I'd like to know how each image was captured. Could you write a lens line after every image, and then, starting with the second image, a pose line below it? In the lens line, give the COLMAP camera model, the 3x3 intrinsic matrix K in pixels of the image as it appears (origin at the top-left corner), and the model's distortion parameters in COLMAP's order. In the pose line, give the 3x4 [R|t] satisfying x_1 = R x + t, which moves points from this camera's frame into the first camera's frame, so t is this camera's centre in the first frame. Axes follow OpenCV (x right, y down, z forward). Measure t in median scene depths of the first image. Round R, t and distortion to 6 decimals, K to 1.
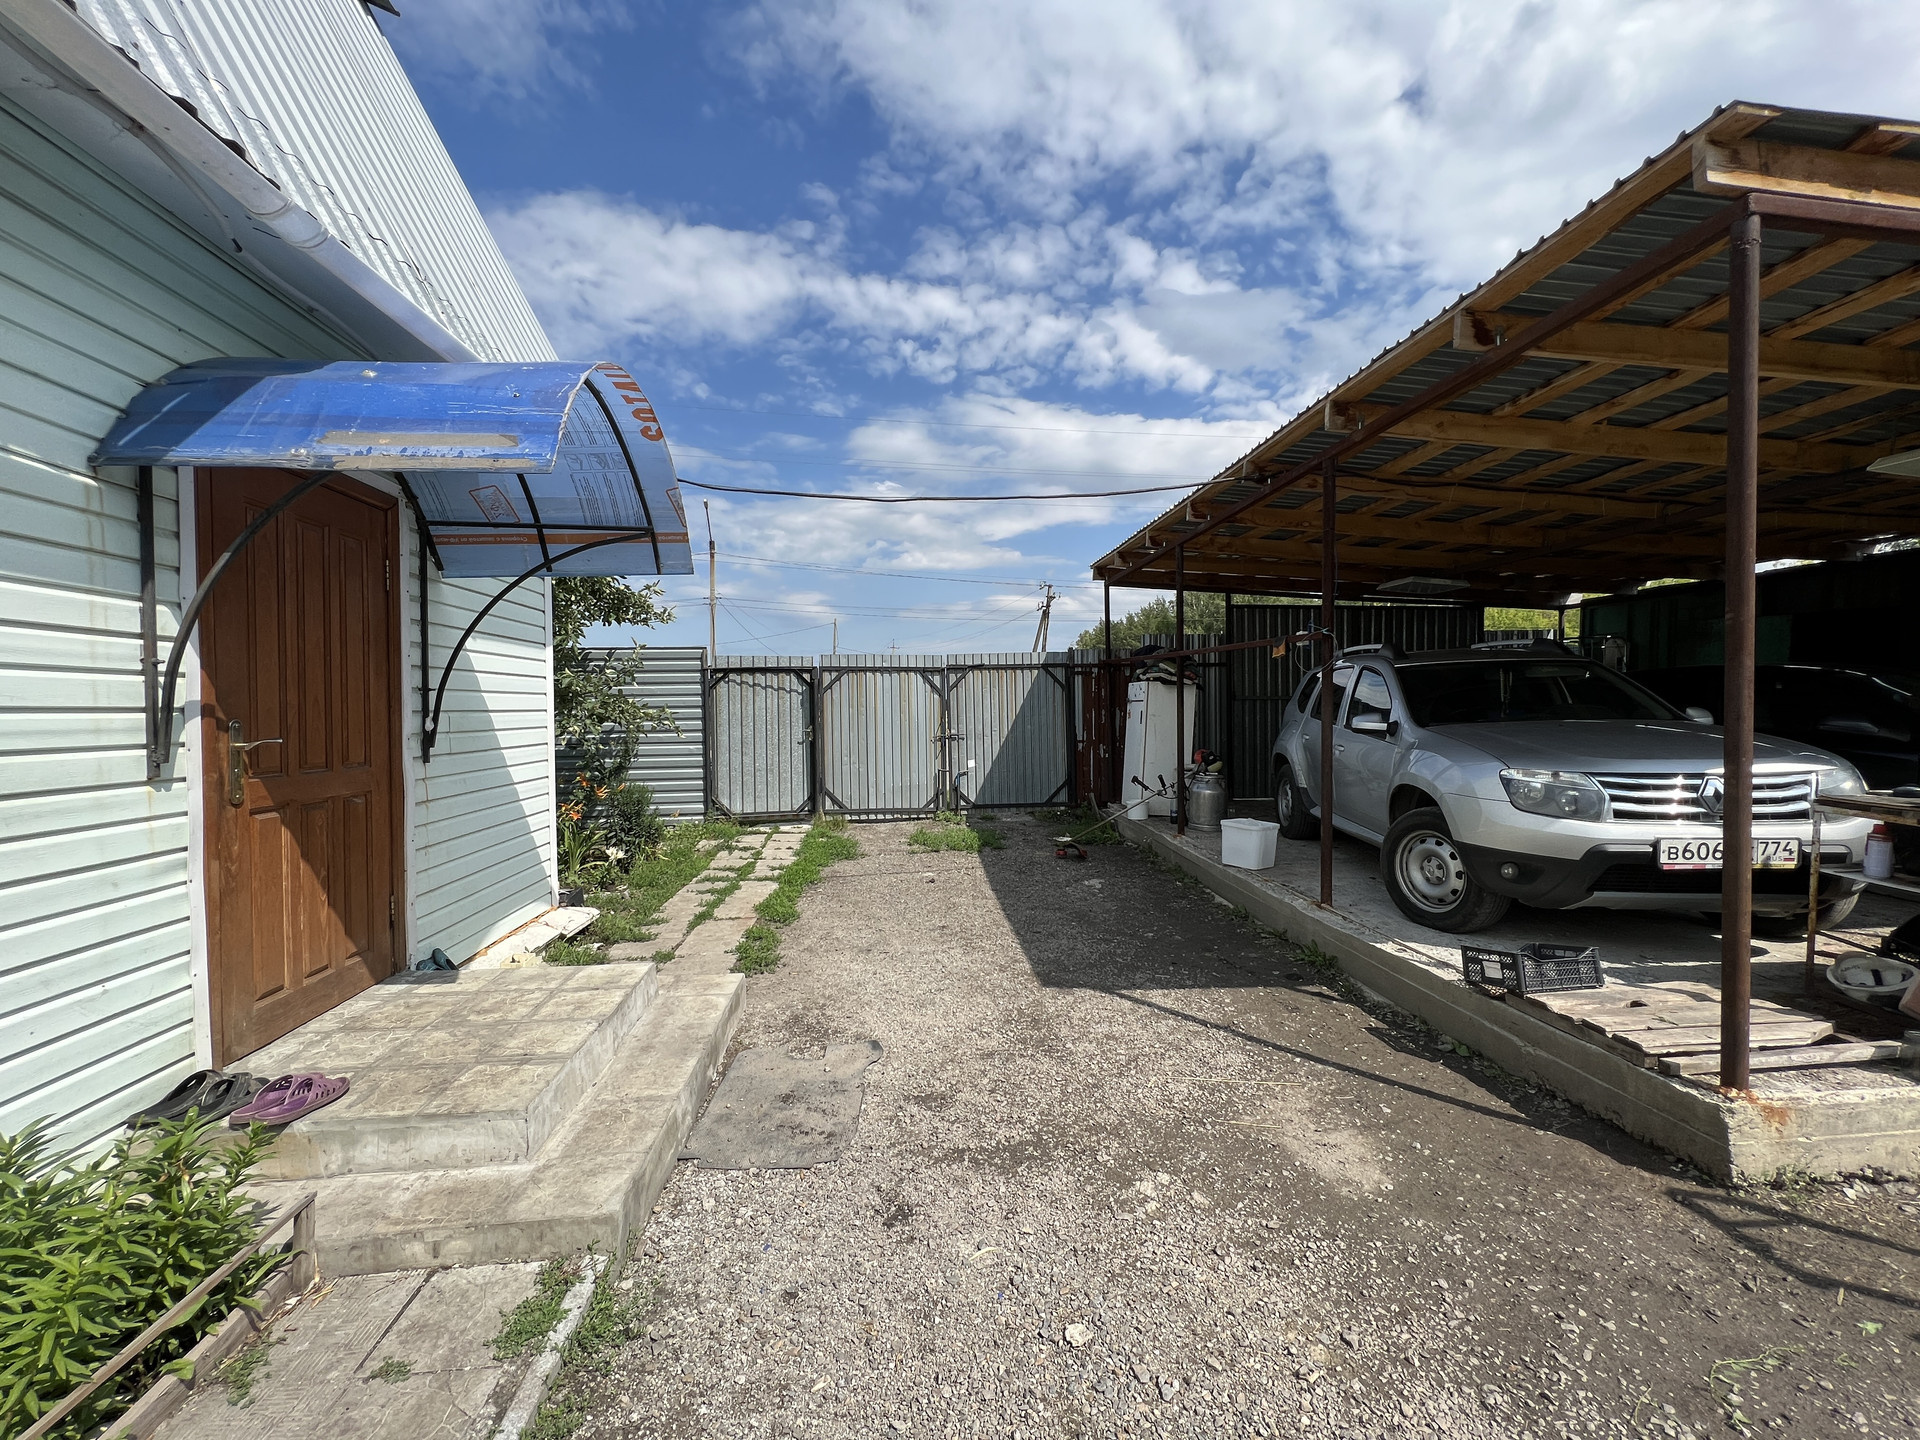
lens RADIAL K [[994.6, 0, 957.6], [0, 994.6, 730.5], [0, 0, 1]] dist [0.008103, 0.000795]
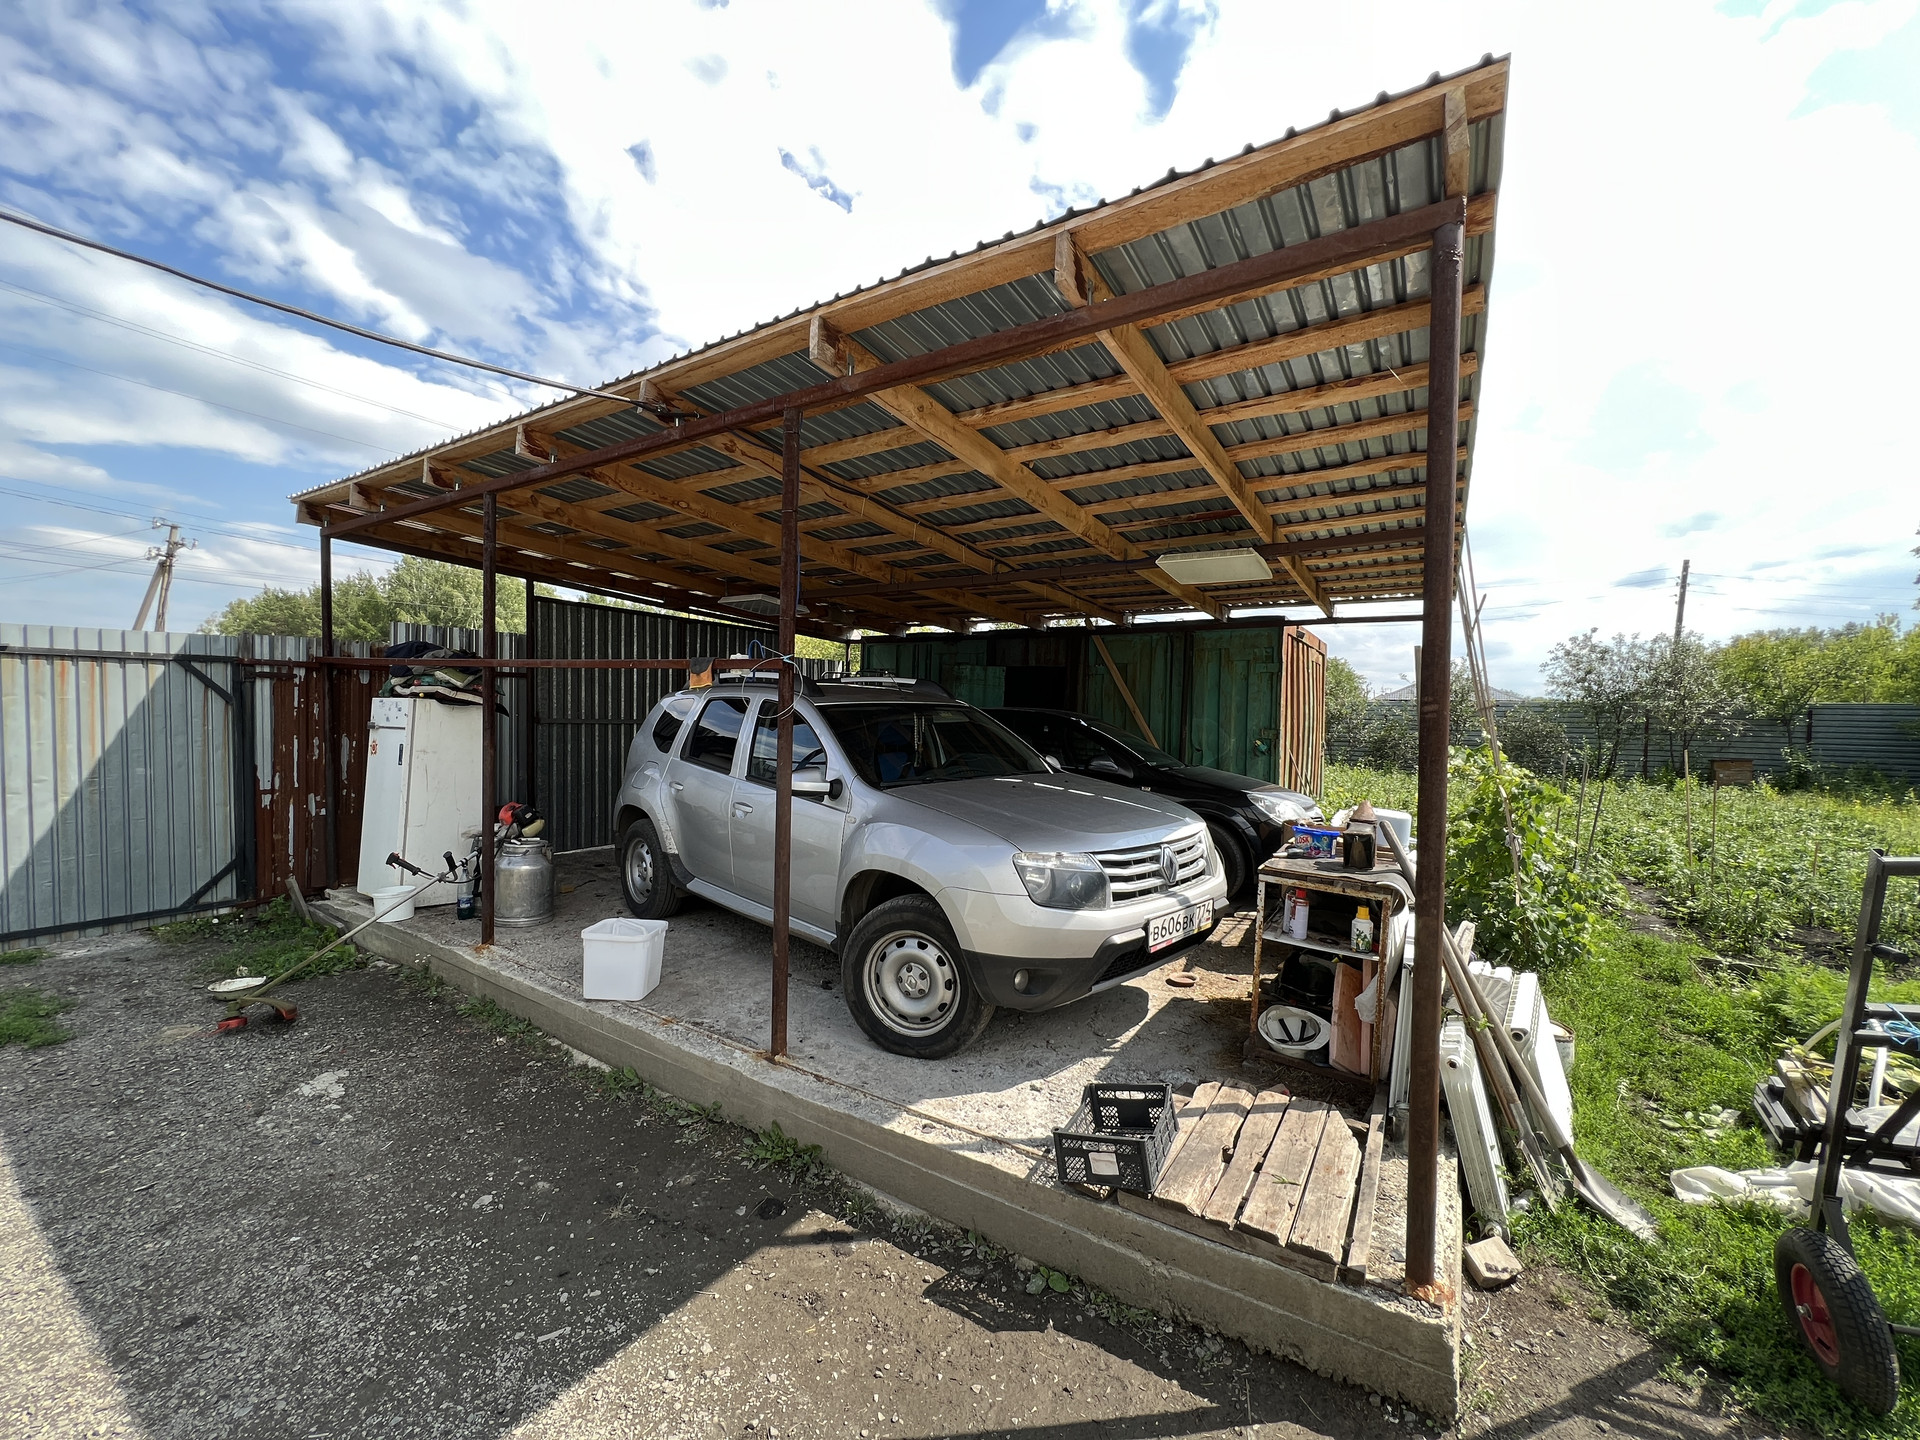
lens RADIAL K [[770.3, 0, 961.7], [0, 770.3, 730.6], [0, 0, 1]] dist [-0.001718, 0.000780]
pose [[0.616225, 0.004299, 0.787559, 0.025528], [-0.023633, 0.999636, 0.013034, -0.058474], [-0.787216, -0.026644, 0.616102, 0.563093]]
